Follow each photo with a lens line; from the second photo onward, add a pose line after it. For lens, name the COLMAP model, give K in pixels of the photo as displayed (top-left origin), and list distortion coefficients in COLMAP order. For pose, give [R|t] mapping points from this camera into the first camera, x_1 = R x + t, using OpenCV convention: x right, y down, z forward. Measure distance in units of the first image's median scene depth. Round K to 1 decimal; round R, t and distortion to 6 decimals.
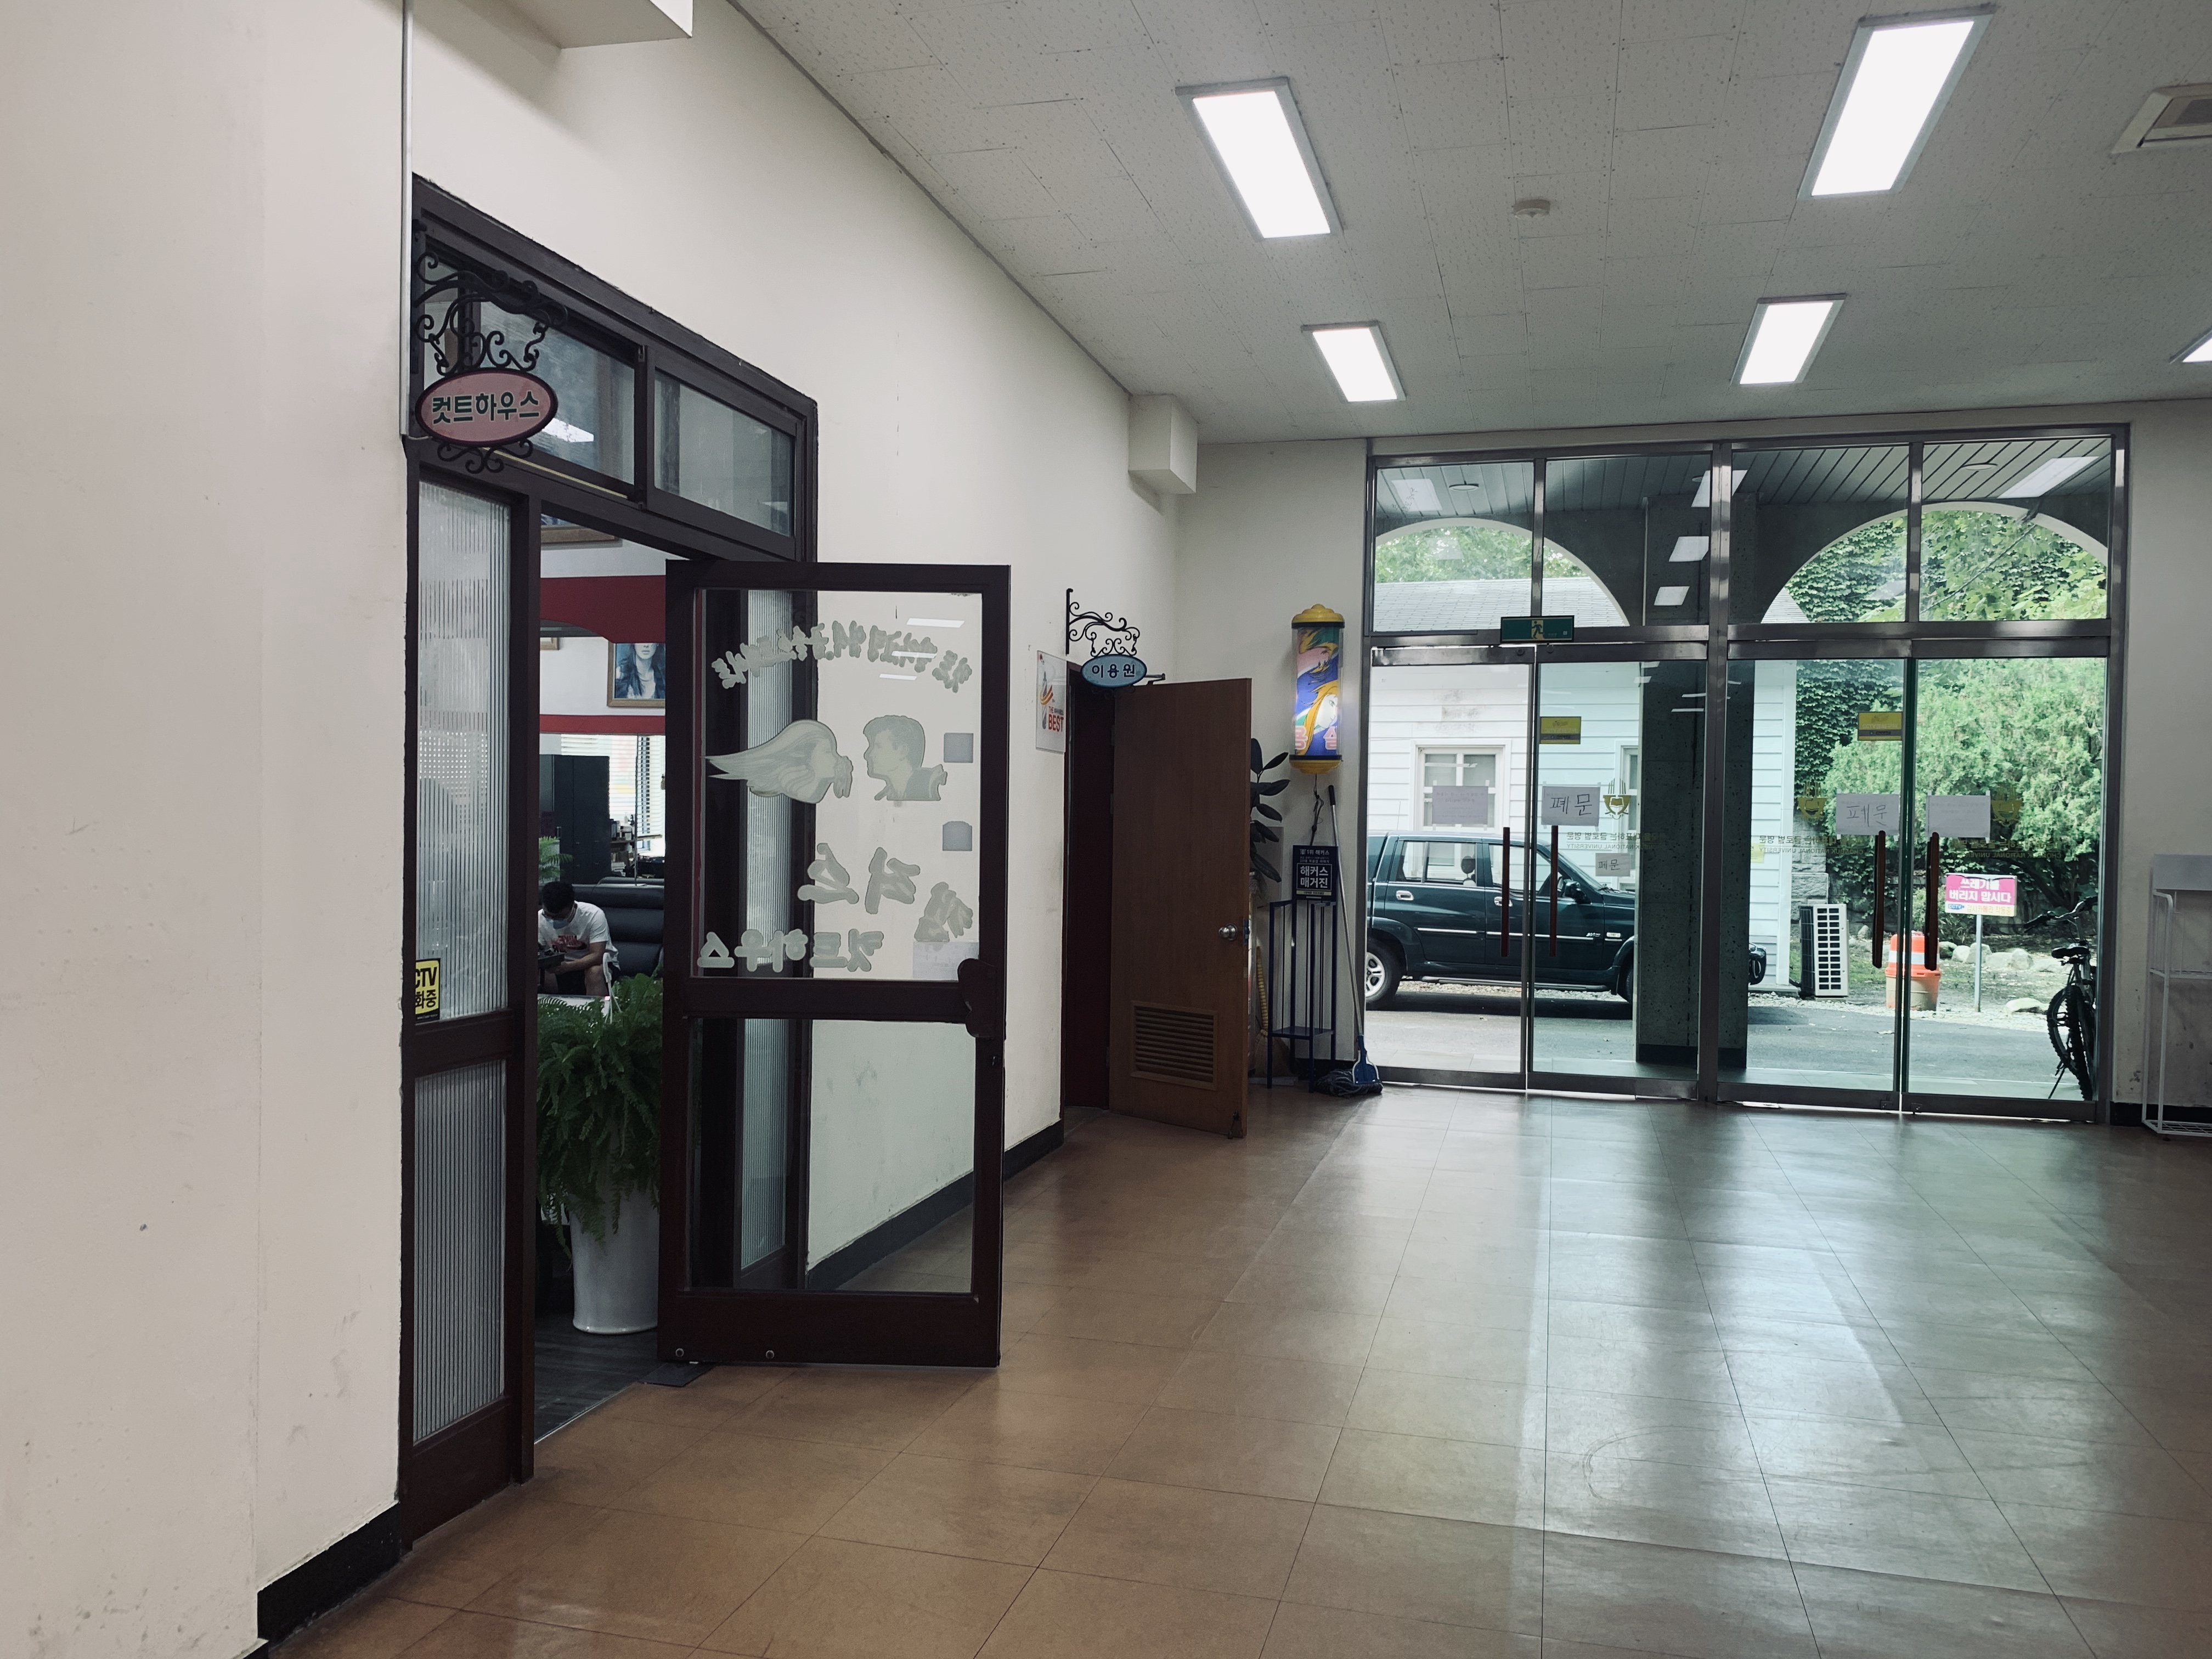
lens RADIAL K [[1697.5, 0, 1102.9], [0, 1697.5, 834.1], [0, 0, 1]] dist [0.011238, -0.011497]
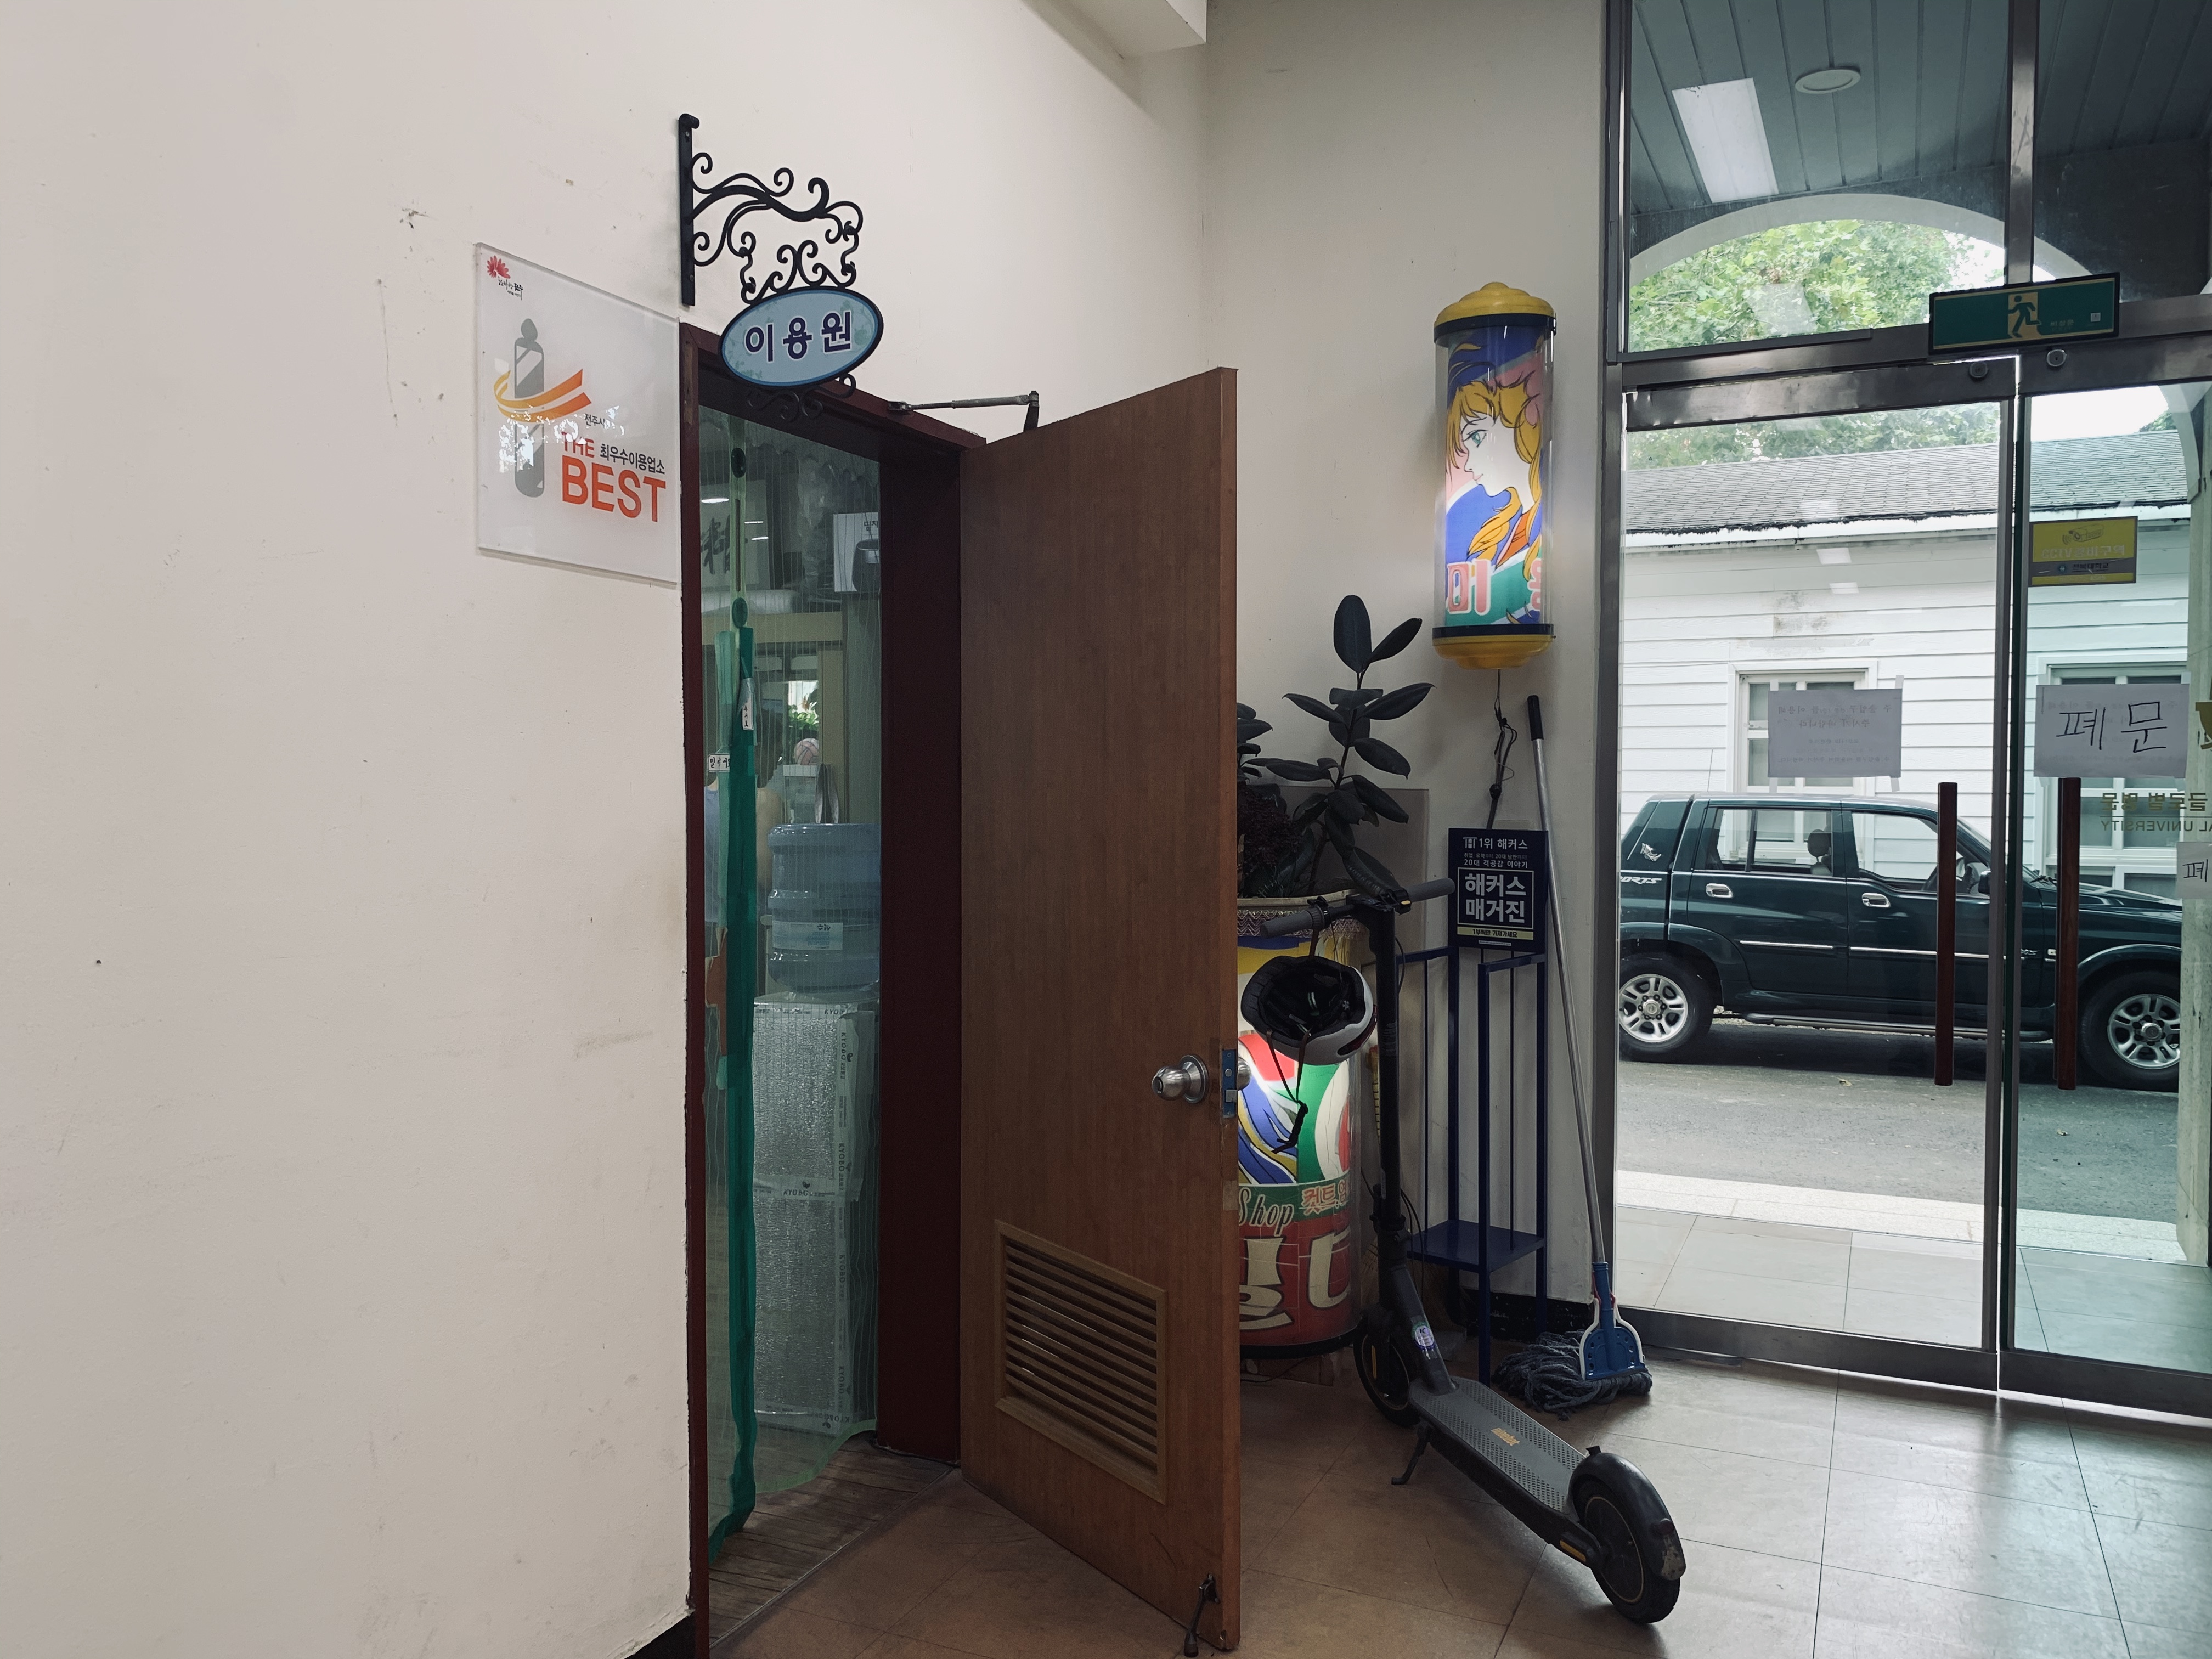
lens RADIAL K [[1697.5, 0, 1141.7], [0, 1697.5, 832.1], [0, 0, 1]] dist [0.011238, -0.011497]
pose [[0.987750, -0.008661, -0.155803, 0.101783], [0.011475, 0.999787, 0.017169, -0.001274], [0.155621, -0.018746, 0.987639, 0.536276]]
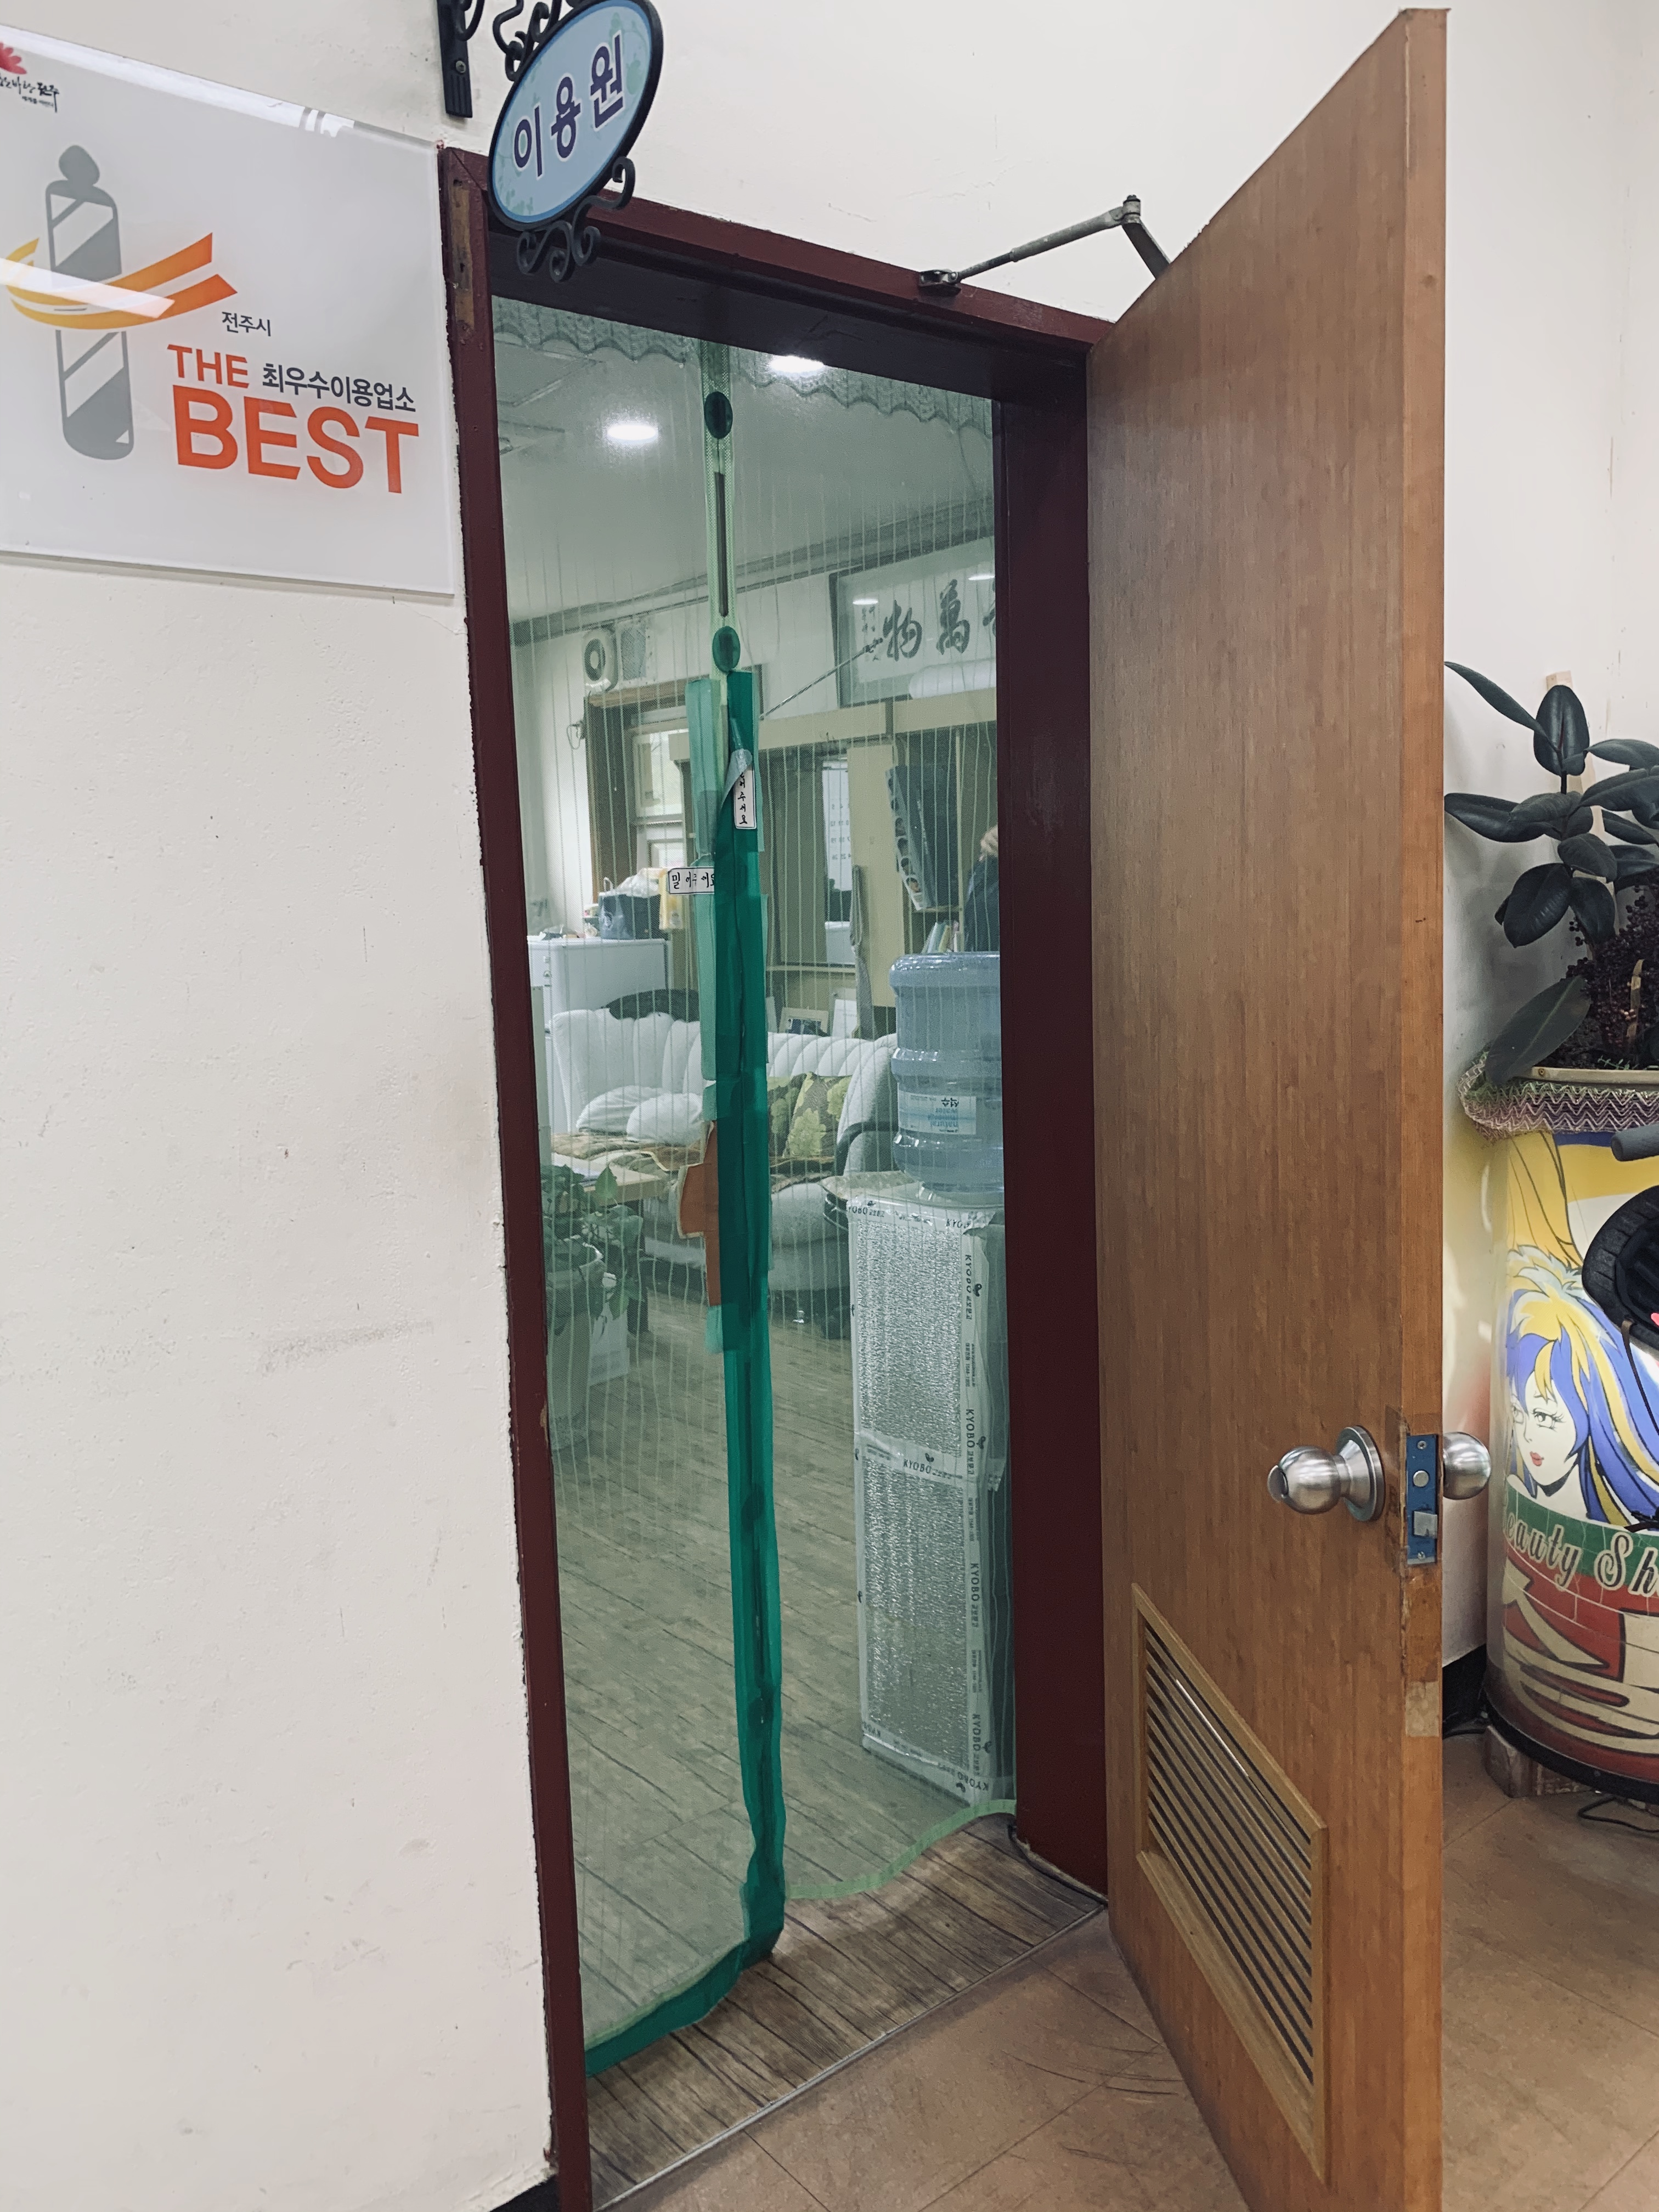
lens RADIAL K [[1697.5, 0, 847.6], [0, 1697.5, 1062.5], [0, 0, 1]] dist [0.011238, -0.011497]
pose [[0.808675, 0.026895, -0.587640, 0.116574], [0.035038, 0.994979, 0.093755, -0.006409], [0.587211, -0.096407, 0.803672, 0.684685]]
